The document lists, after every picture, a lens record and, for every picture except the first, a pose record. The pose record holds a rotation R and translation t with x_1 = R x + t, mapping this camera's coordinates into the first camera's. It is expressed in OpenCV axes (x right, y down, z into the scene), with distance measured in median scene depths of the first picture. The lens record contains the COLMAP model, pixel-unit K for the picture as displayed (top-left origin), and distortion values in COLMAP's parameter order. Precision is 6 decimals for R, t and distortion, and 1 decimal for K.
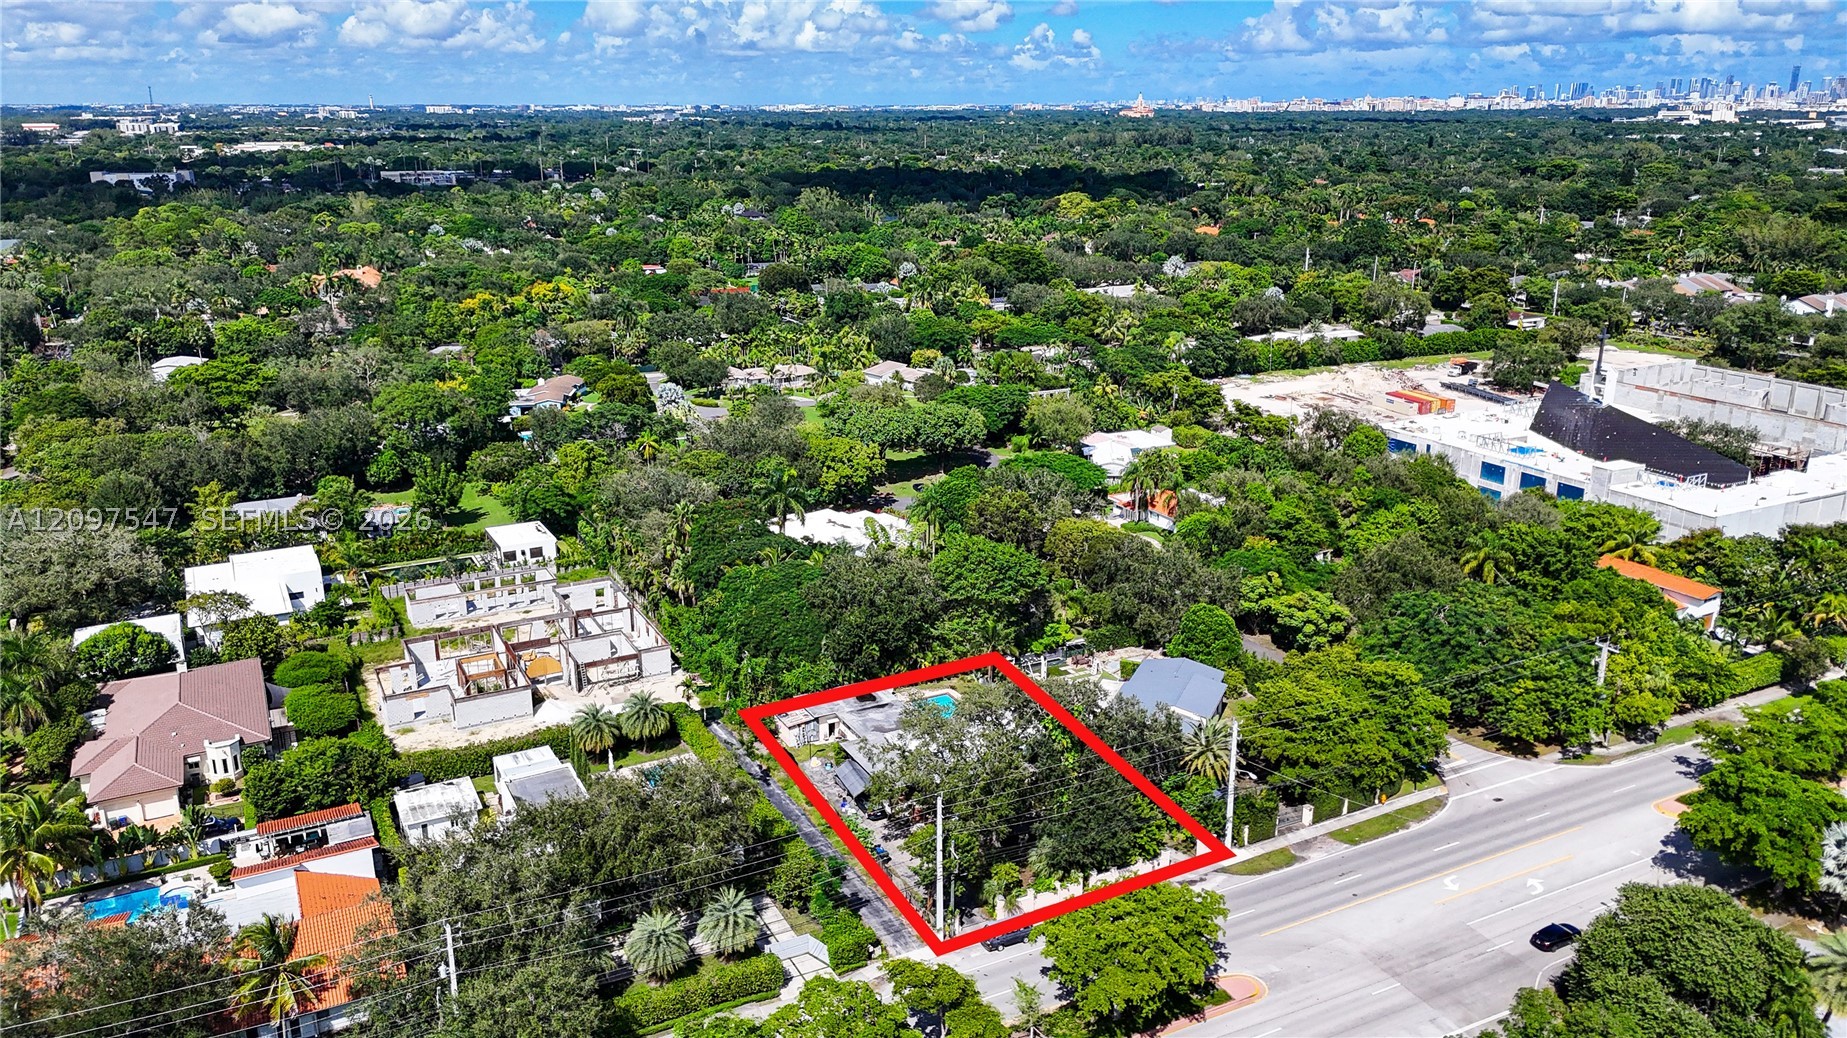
lens RADIAL K [[1360.1, 0, 927.2], [0, 1360.1, 523.5], [0, 0, 1]] dist [0.054911, -0.050109]
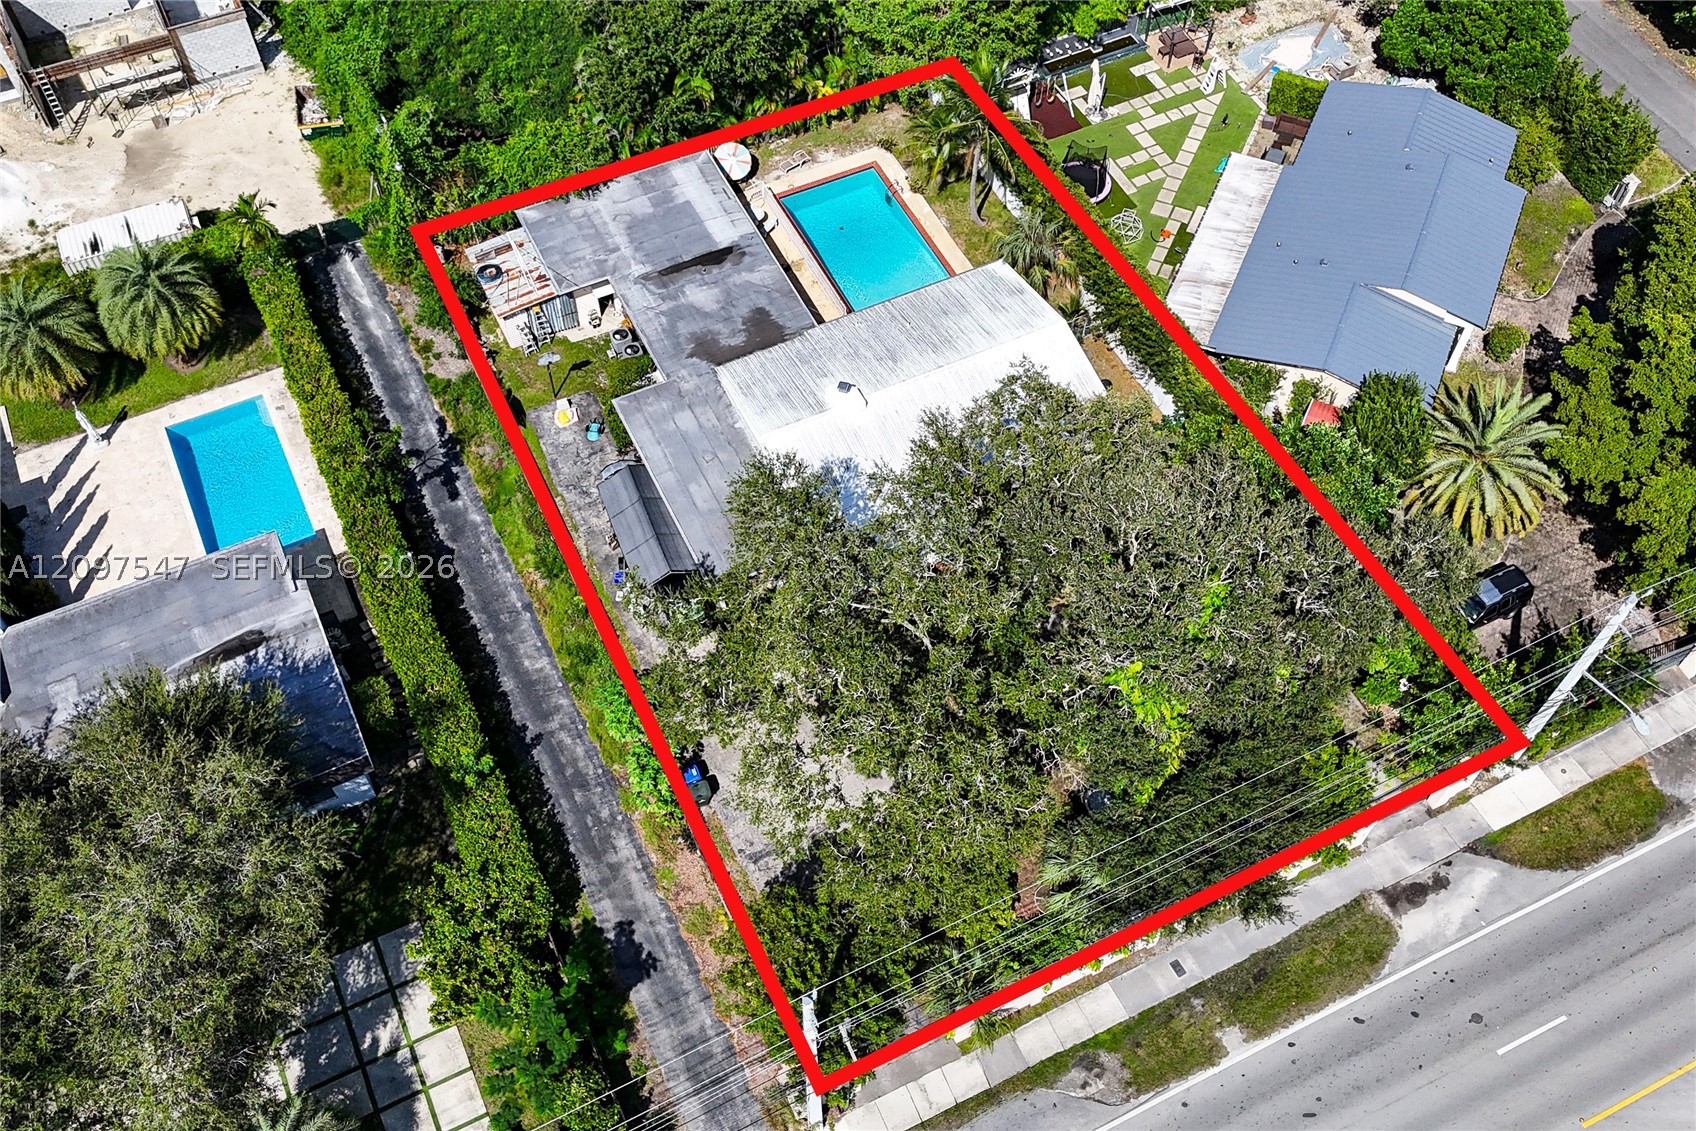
lens RADIAL K [[1561.3, 0, 849.5], [0, 1561.3, 557.0], [0, 0, 1]] dist [0.050176, 0.000000]
pose [[0.999672, 0.021460, -0.013984, 0.013013], [-0.007819, 0.775560, 0.631225, -0.078461], [0.024392, -0.630909, 0.775473, 0.413085]]
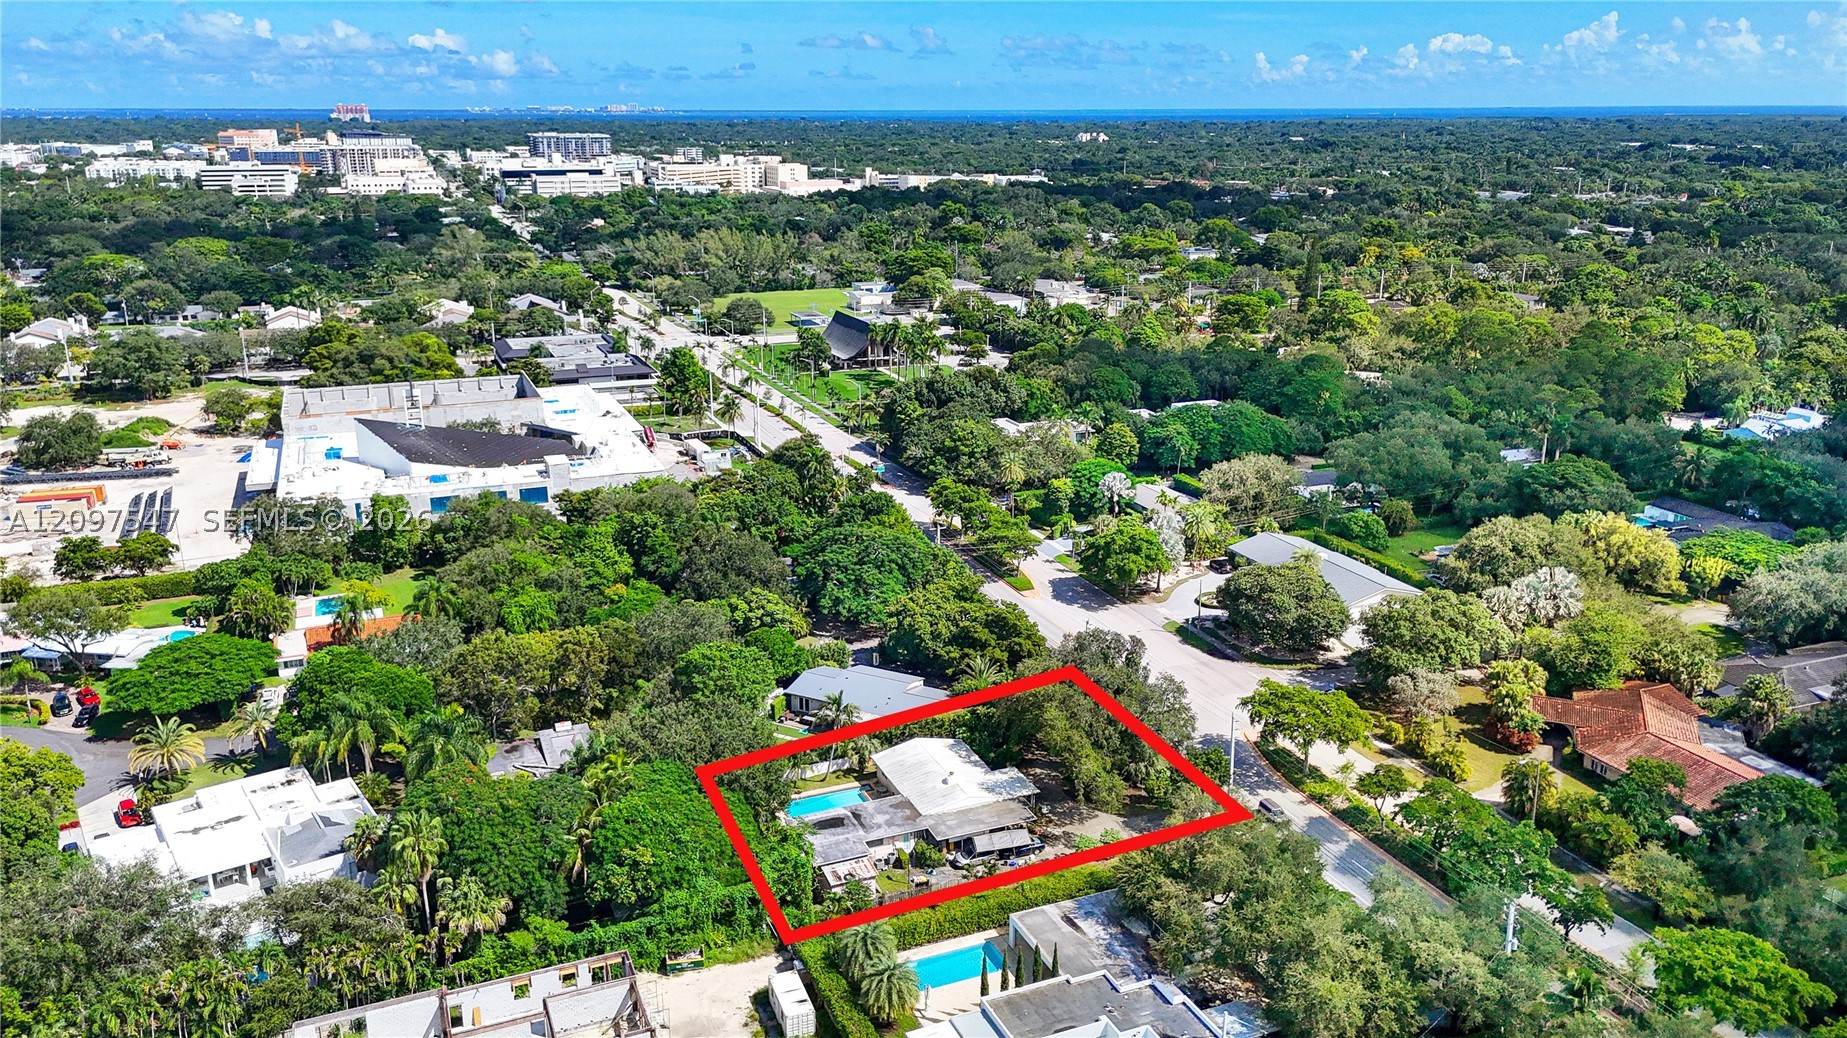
lens RADIAL K [[1360.1, 0, 931.7], [0, 1360.1, 558.8], [0, 0, 1]] dist [0.054911, -0.050109]
pose [[0.077233, -0.308568, 0.948061, -0.647504], [0.293566, 0.915785, 0.274148, -0.202862], [-0.952814, 0.257145, 0.161314, 0.559294]]
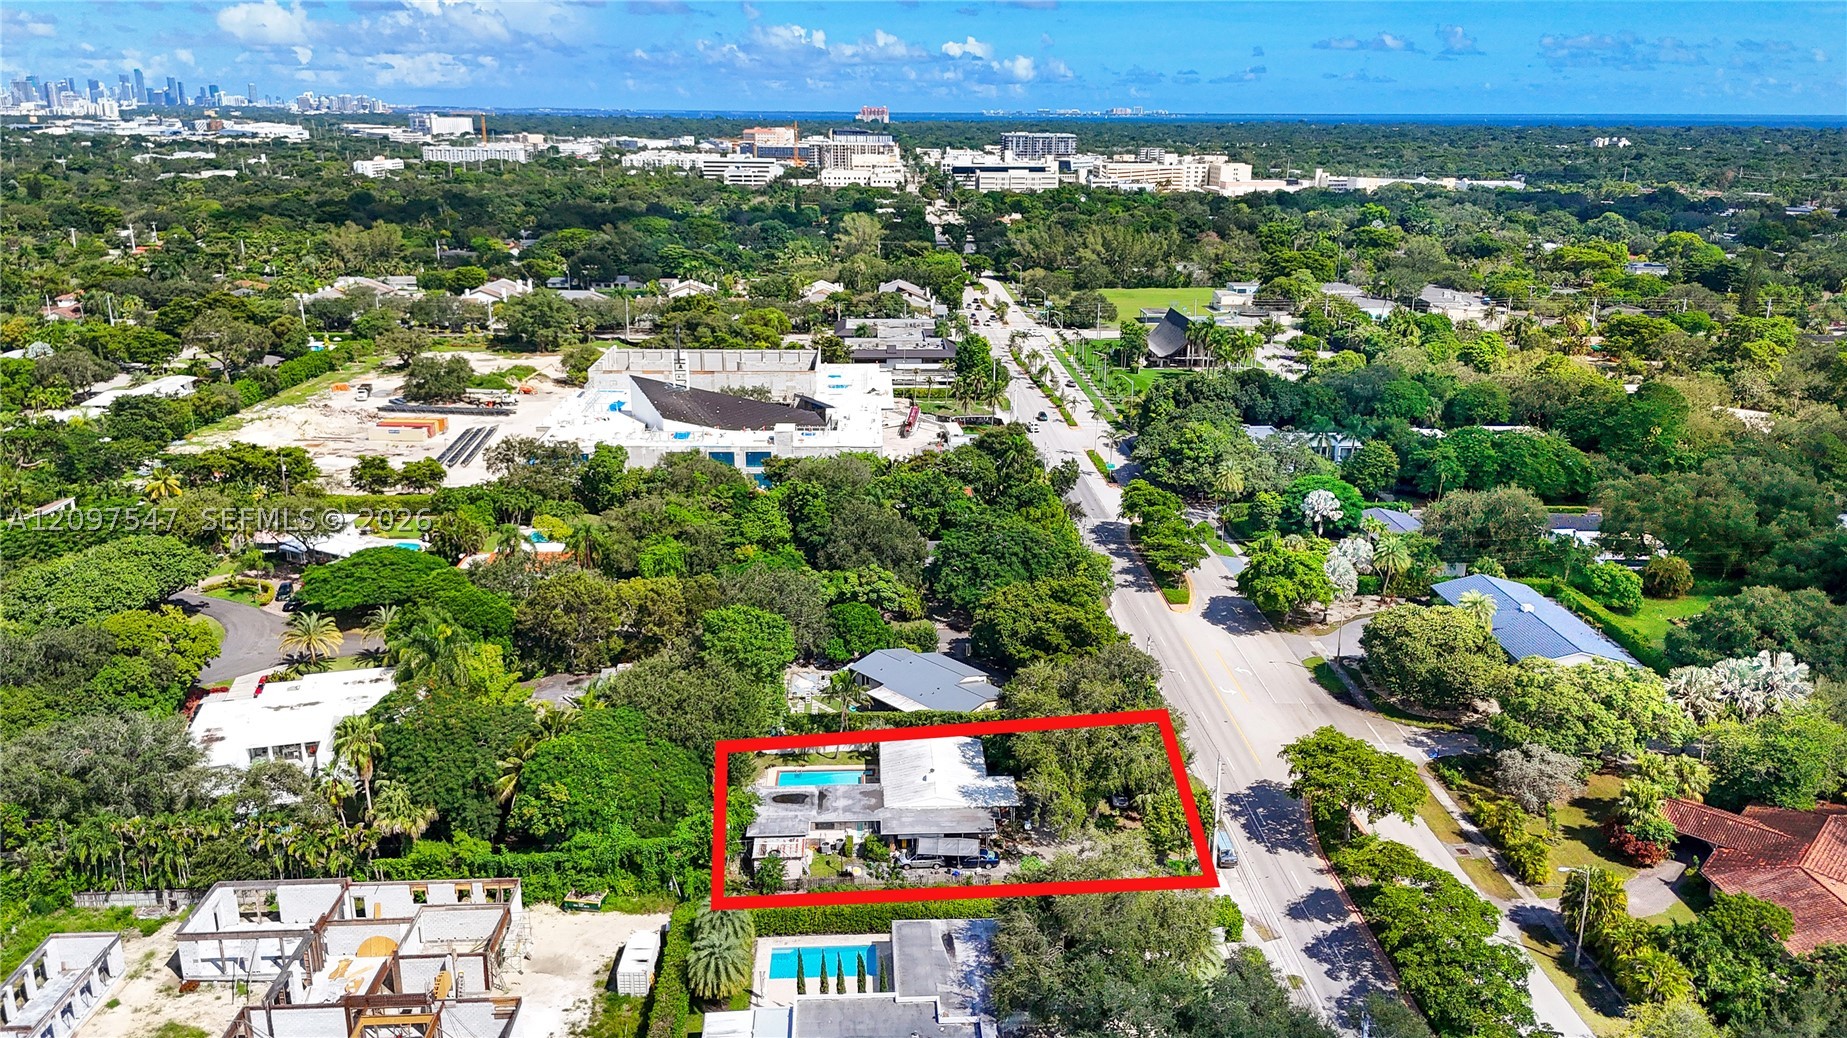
lens RADIAL K [[1360.1, 0, 933.5], [0, 1360.1, 525.2], [0, 0, 1]] dist [0.054911, -0.050109]
pose [[0.411441, -0.258753, 0.873936, -0.570892], [0.259090, 0.952502, 0.160037, -0.127103], [-0.873836, 0.160582, 0.458938, 0.354467]]
